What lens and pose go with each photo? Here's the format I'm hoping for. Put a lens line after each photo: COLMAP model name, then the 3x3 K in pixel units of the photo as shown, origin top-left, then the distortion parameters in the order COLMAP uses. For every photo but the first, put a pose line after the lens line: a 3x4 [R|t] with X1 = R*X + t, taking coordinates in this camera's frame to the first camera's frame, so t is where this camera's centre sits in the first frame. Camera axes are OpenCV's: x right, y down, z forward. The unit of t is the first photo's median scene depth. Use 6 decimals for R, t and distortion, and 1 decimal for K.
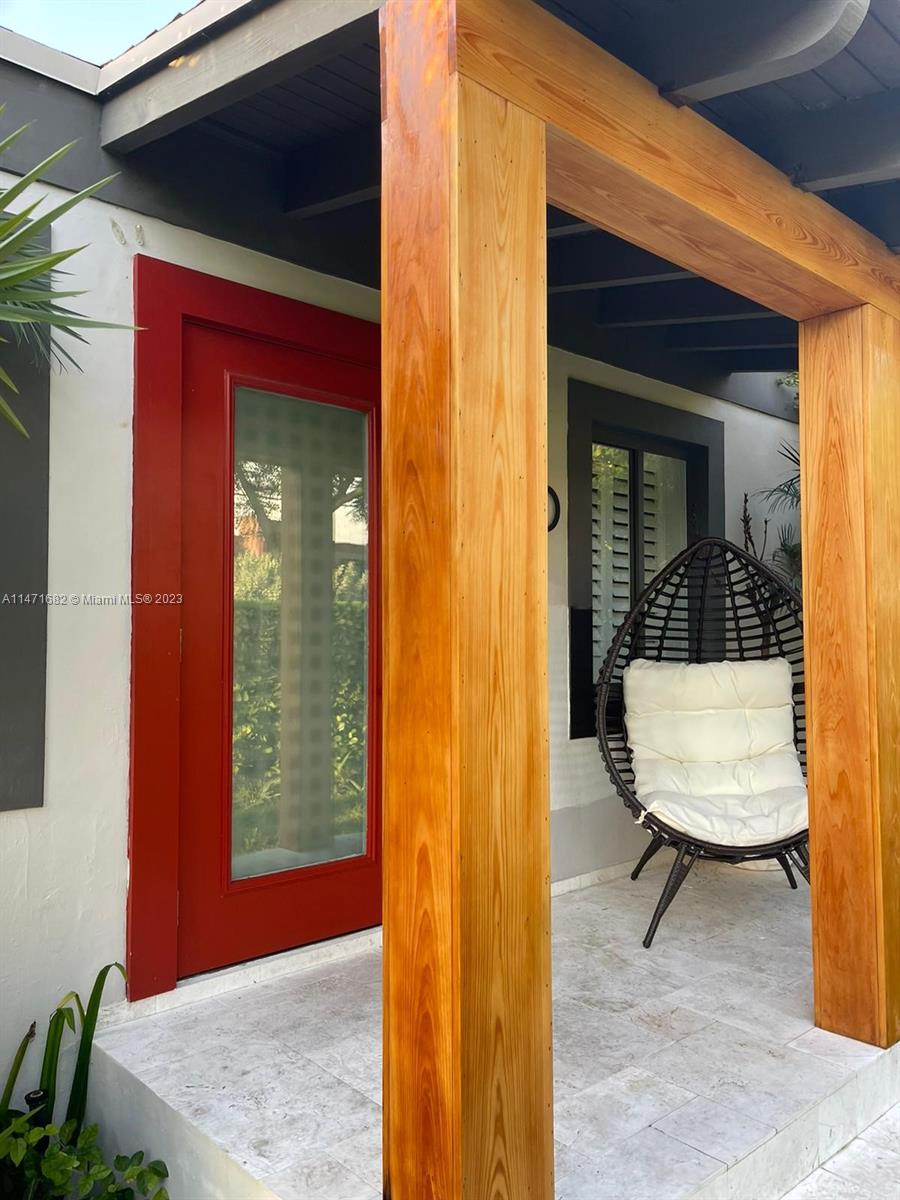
lens RADIAL K [[896.8, 0, 484.8], [0, 896.8, 622.9], [0, 0, 1]] dist [0.078522, -0.101484]
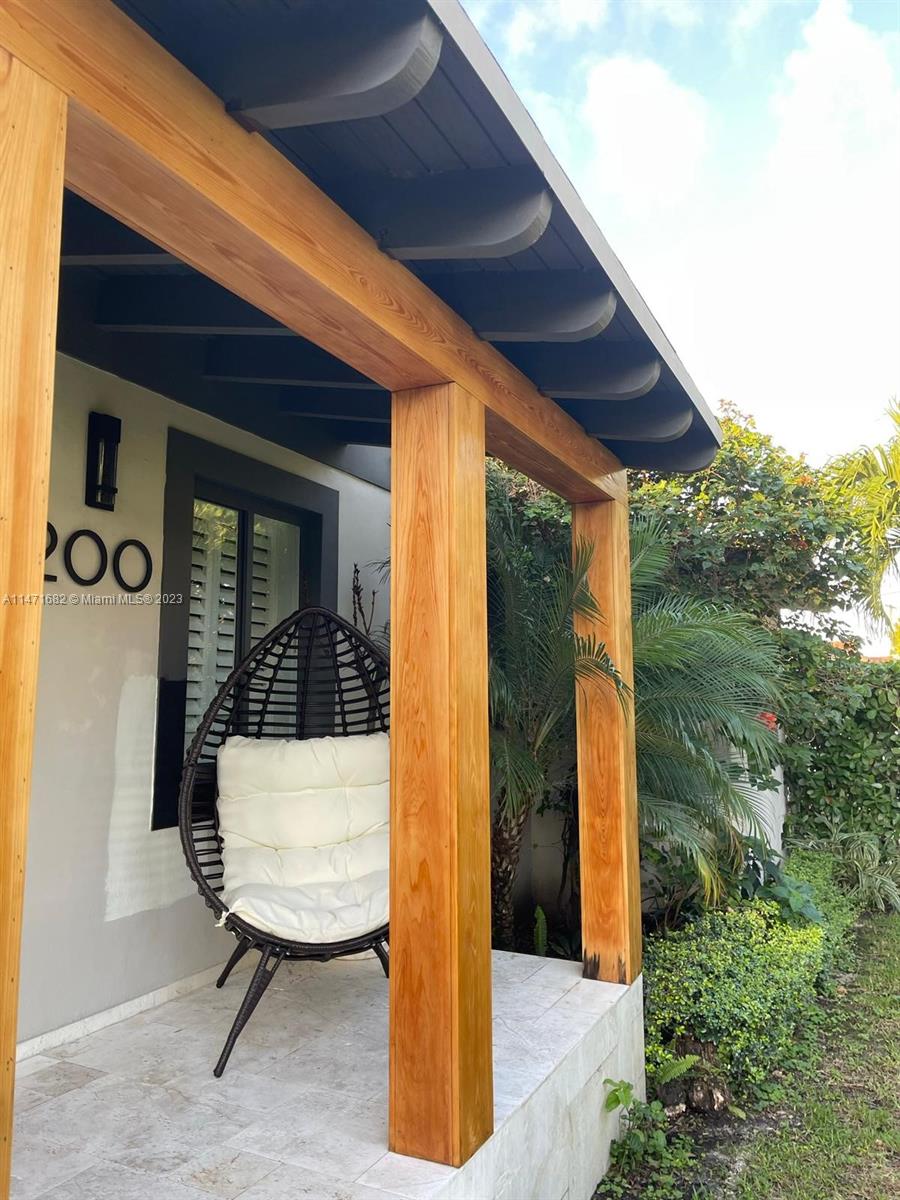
lens RADIAL K [[896.8, 0, 484.8], [0, 896.8, 622.9], [0, 0, 1]] dist [0.078522, -0.101484]
pose [[0.921059, 0.033332, 0.387993, 0.064313], [-0.004492, 0.997173, -0.075002, -0.009303], [-0.389396, 0.067338, 0.918606, 0.076647]]
